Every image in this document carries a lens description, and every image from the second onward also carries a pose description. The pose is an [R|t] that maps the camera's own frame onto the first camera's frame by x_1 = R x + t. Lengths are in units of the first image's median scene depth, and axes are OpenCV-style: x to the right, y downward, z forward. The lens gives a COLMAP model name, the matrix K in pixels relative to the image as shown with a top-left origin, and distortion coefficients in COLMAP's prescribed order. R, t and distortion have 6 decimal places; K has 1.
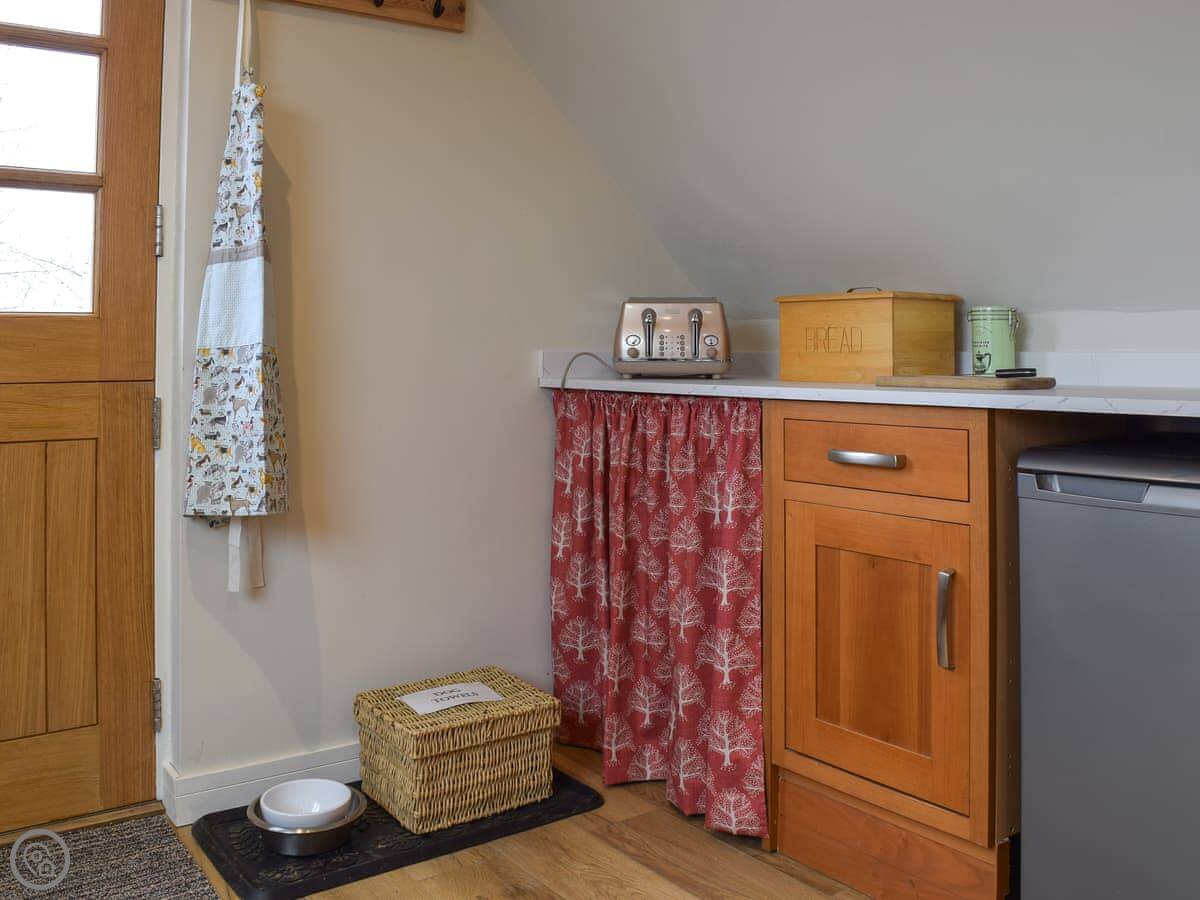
lens RADIAL K [[1112.0, 0, 597.6], [0, 1112.0, 330.7], [0, 0, 1]] dist [-0.020367, -0.032620]
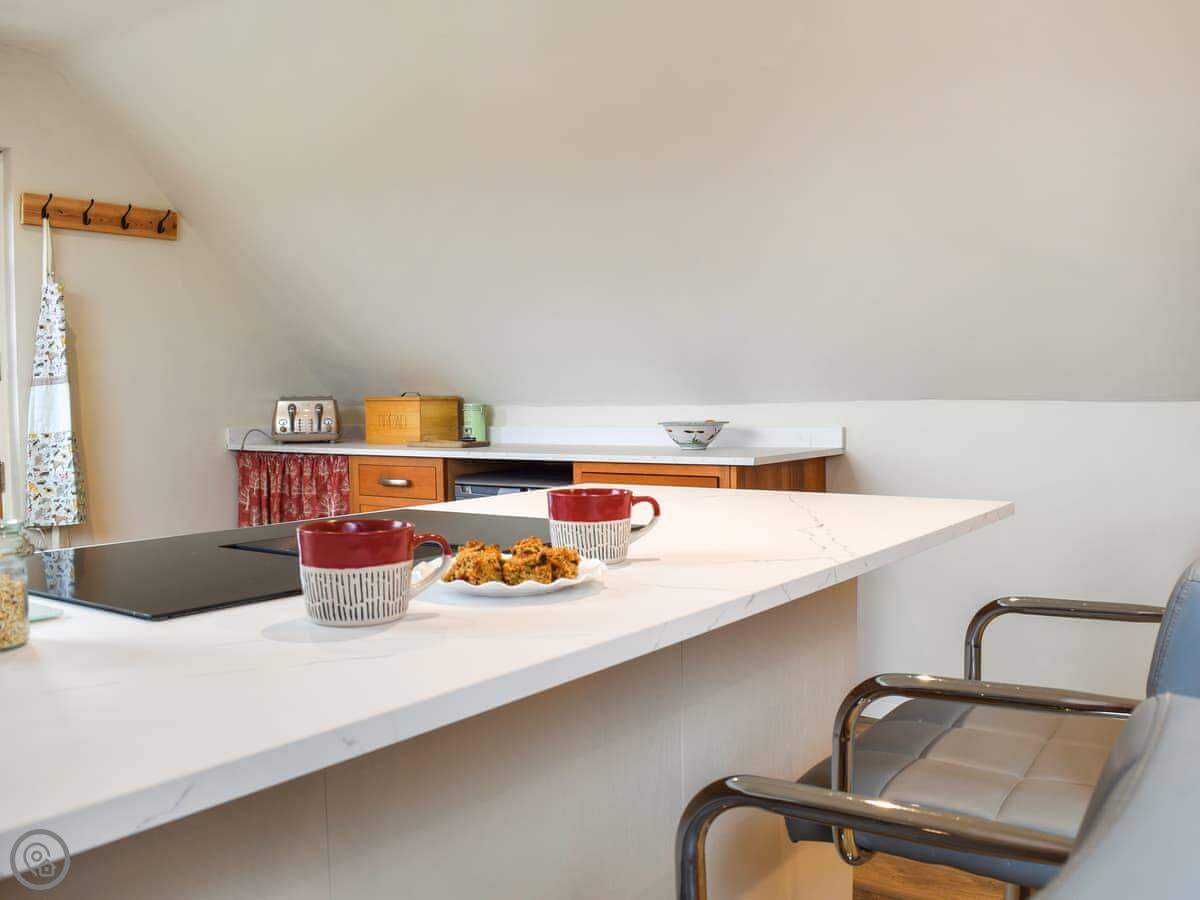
lens RADIAL K [[1052.9, 0, 600.0], [0, 1052.9, 450.0], [0, 0, 1]] dist [-0.058677, -0.006150]
pose [[0.955279, -0.023888, 0.294740, 0.024651], [0.004470, 0.997784, 0.066380, -0.063459], [-0.295672, -0.062094, 0.953269, -0.839745]]
